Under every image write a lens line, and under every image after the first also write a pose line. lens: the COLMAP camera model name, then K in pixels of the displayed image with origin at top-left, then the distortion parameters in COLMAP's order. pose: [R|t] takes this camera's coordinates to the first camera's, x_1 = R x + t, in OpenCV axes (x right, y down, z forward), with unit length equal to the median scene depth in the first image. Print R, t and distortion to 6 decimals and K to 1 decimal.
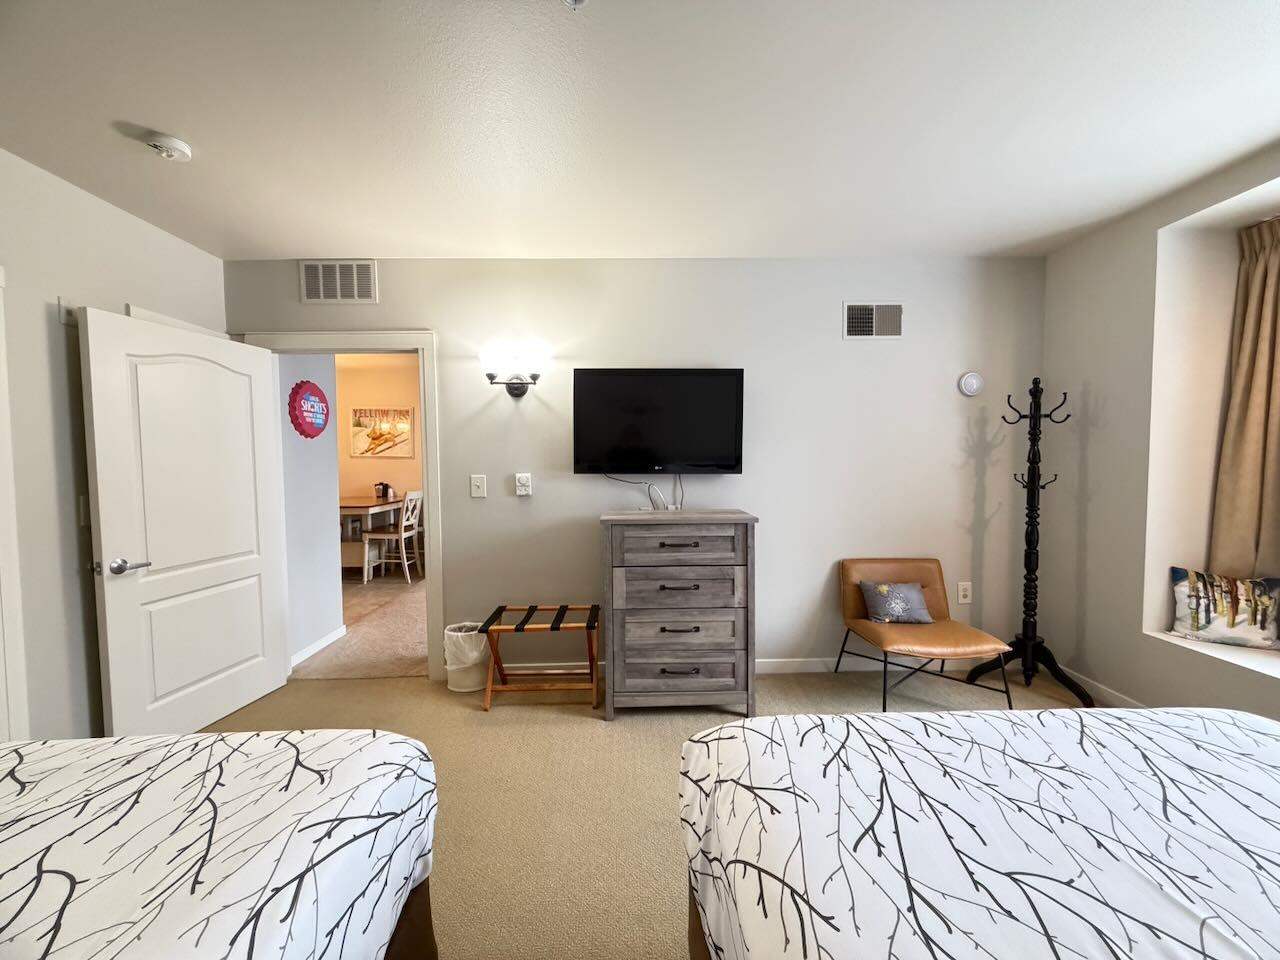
lens RADIAL K [[510.4, 0, 637.8], [0, 510.4, 480.1], [0, 0, 1]] dist [0.001070, -0.000283]
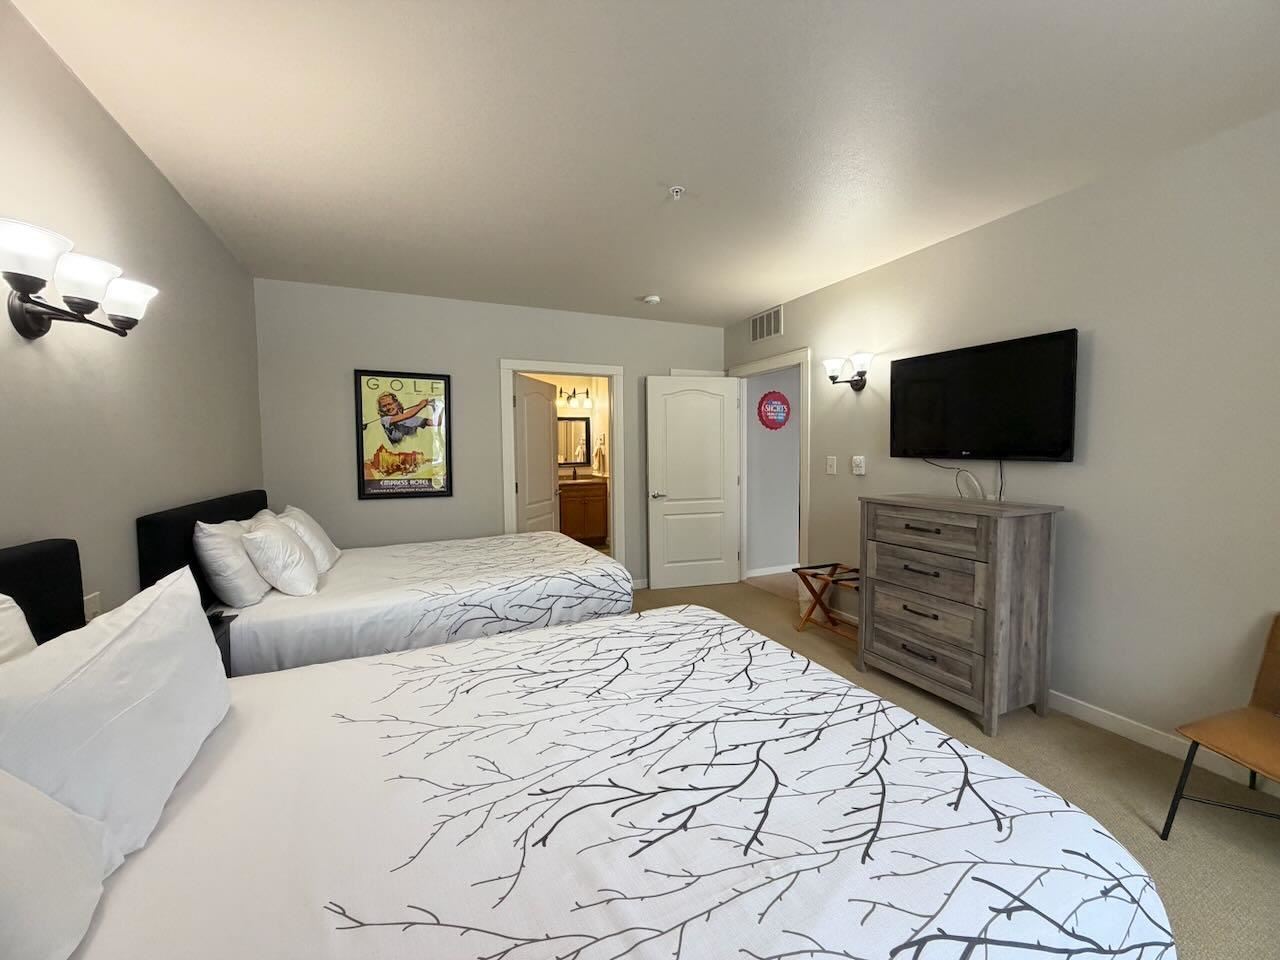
lens RADIAL K [[509.7, 0, 635.9], [0, 509.7, 480.1], [0, 0, 1]] dist [-0.000548, 0.000062]
pose [[0.382384, 0.063366, -0.921828, 0.783769], [-0.031033, 0.997964, 0.055727, -0.008862], [0.923482, 0.007299, 0.383572, 0.086607]]
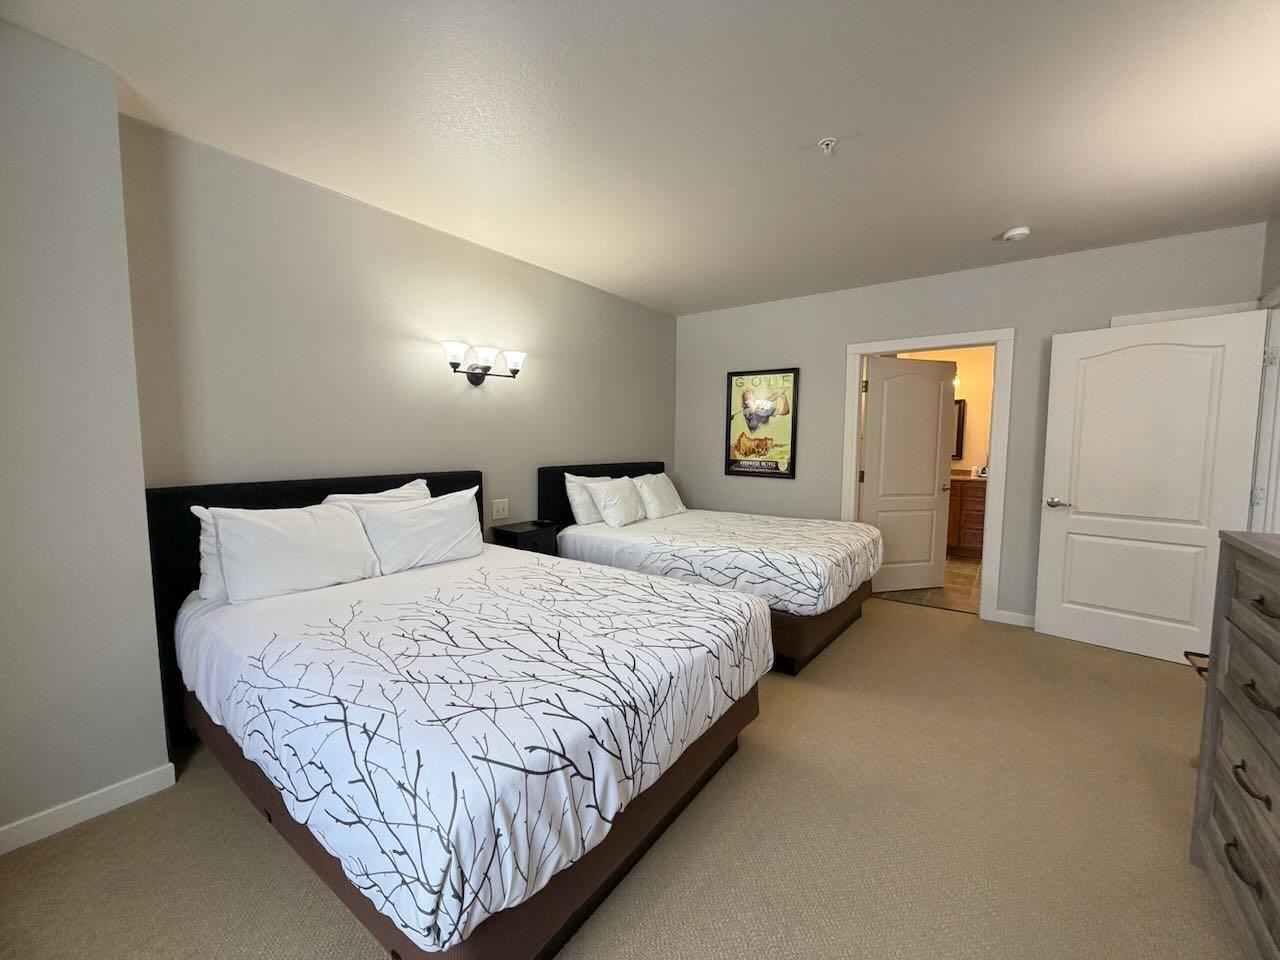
lens RADIAL K [[510.4, 0, 637.8], [0, 510.4, 480.1], [0, 0, 1]] dist [0.001070, -0.000283]
pose [[-0.620810, 0.070308, -0.780802, 0.797251], [-0.028953, 0.993235, 0.112457, -0.027879], [0.783426, 0.092421, -0.614574, 0.813205]]
